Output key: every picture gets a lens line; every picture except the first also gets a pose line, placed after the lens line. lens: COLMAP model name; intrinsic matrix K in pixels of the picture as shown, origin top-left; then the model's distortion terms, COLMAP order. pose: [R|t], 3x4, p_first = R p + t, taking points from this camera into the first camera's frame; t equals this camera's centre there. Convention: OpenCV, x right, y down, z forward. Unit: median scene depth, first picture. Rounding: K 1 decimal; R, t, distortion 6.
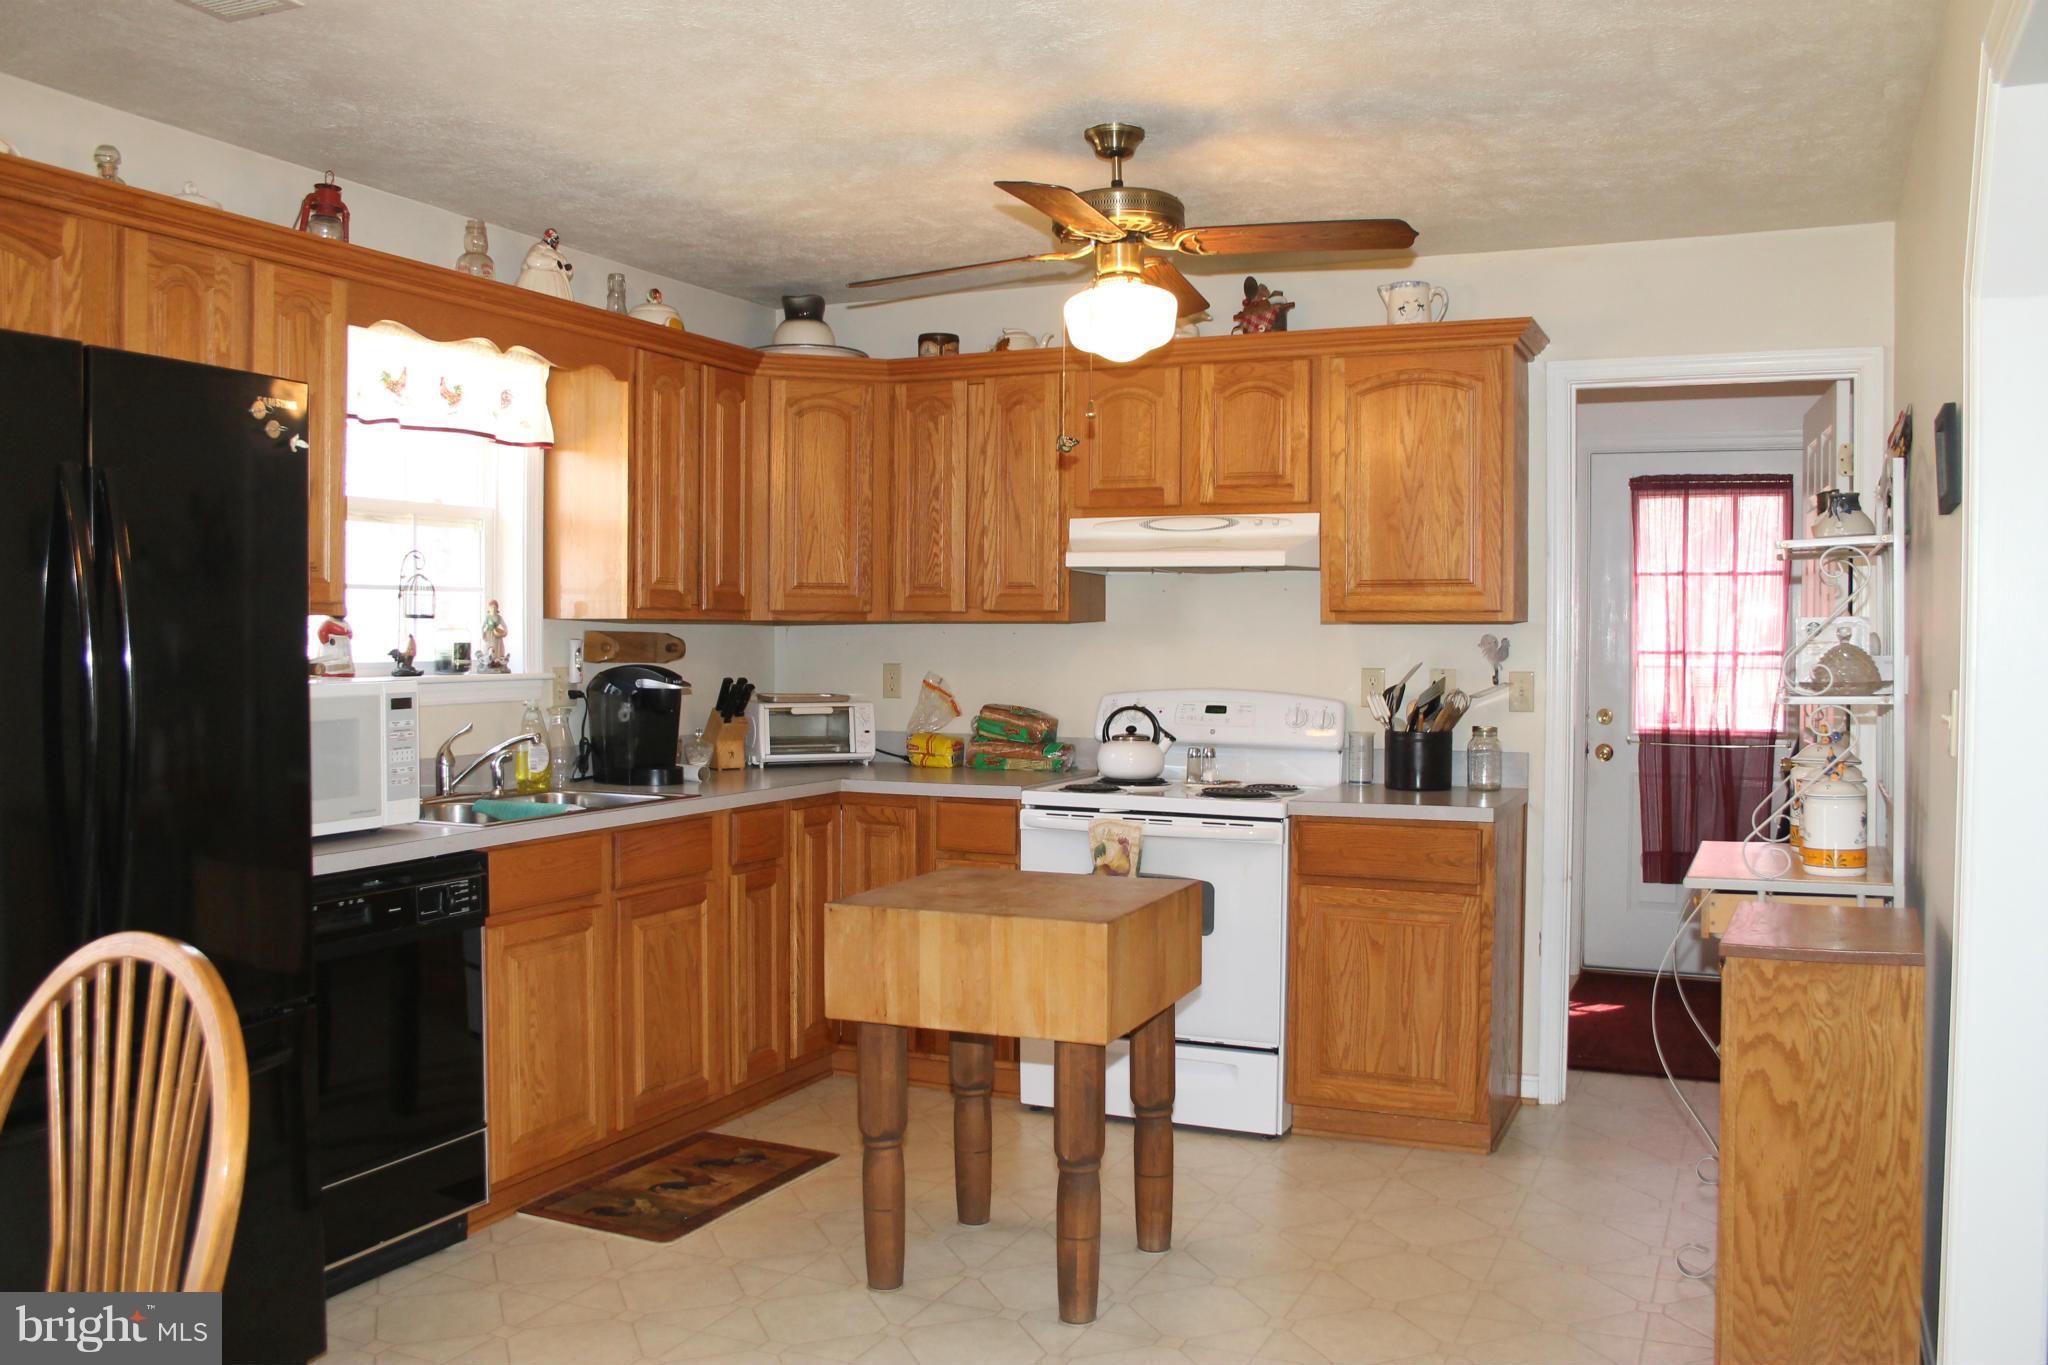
lens RADIAL K [[1727.7, 0, 1024.0], [0, 1727.7, 682.5], [0, 0, 1]] dist [-0.143270, 0.113429]
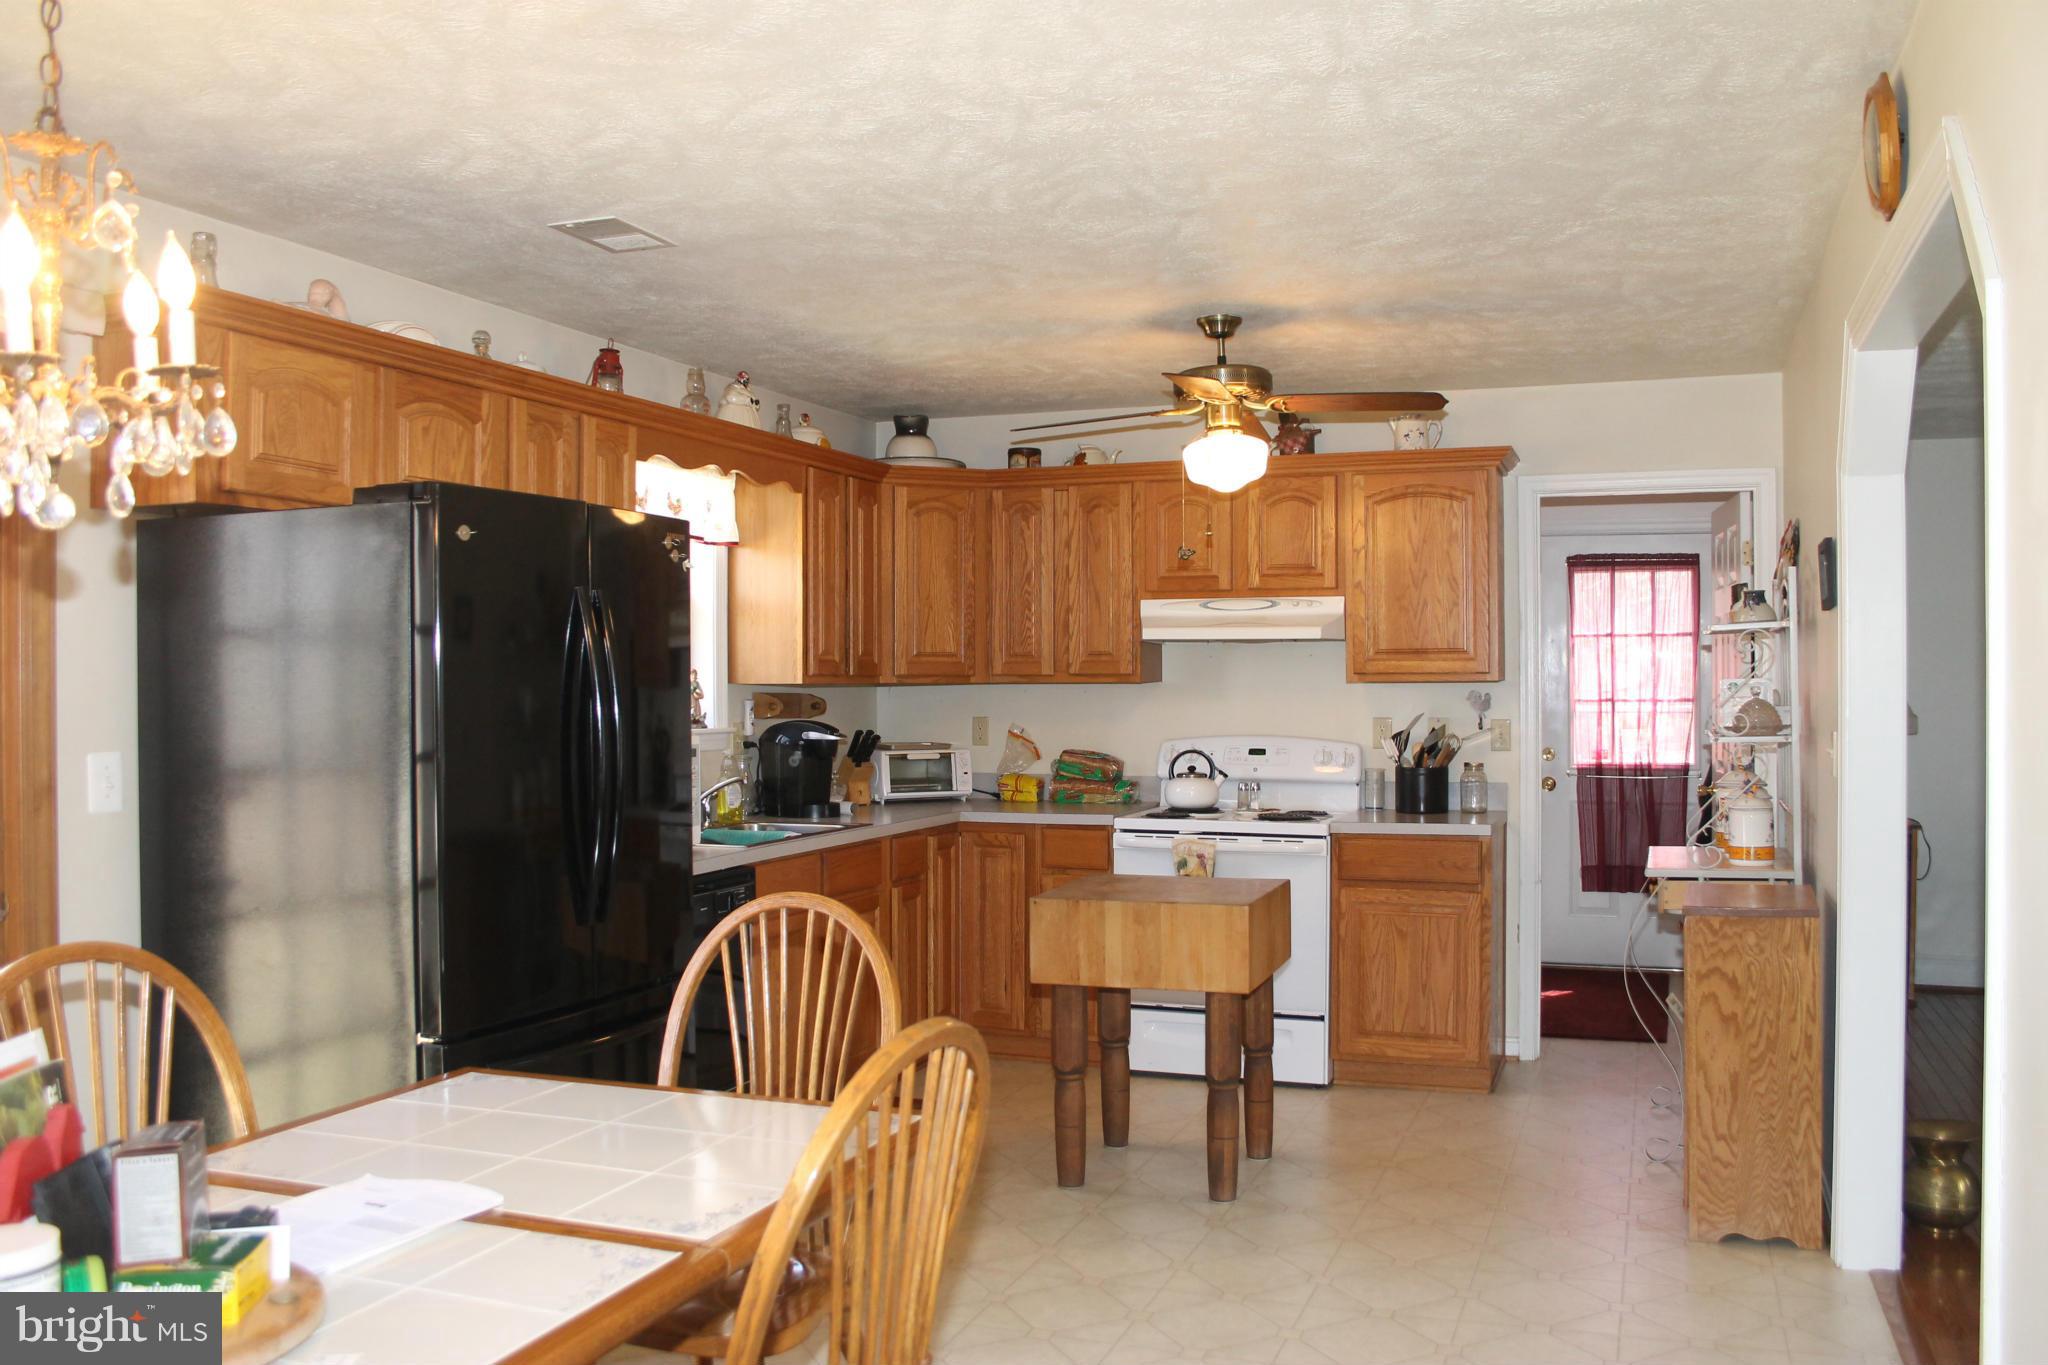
lens RADIAL K [[1749.9, 0, 1024.0], [0, 1749.9, 682.5], [0, 0, 1]] dist [-0.136458, 0.094148]
pose [[0.997578, -0.007433, 0.069161, -0.160512], [0.009212, 0.999634, -0.025436, -0.004366], [-0.068946, 0.026011, 0.997281, -0.278664]]
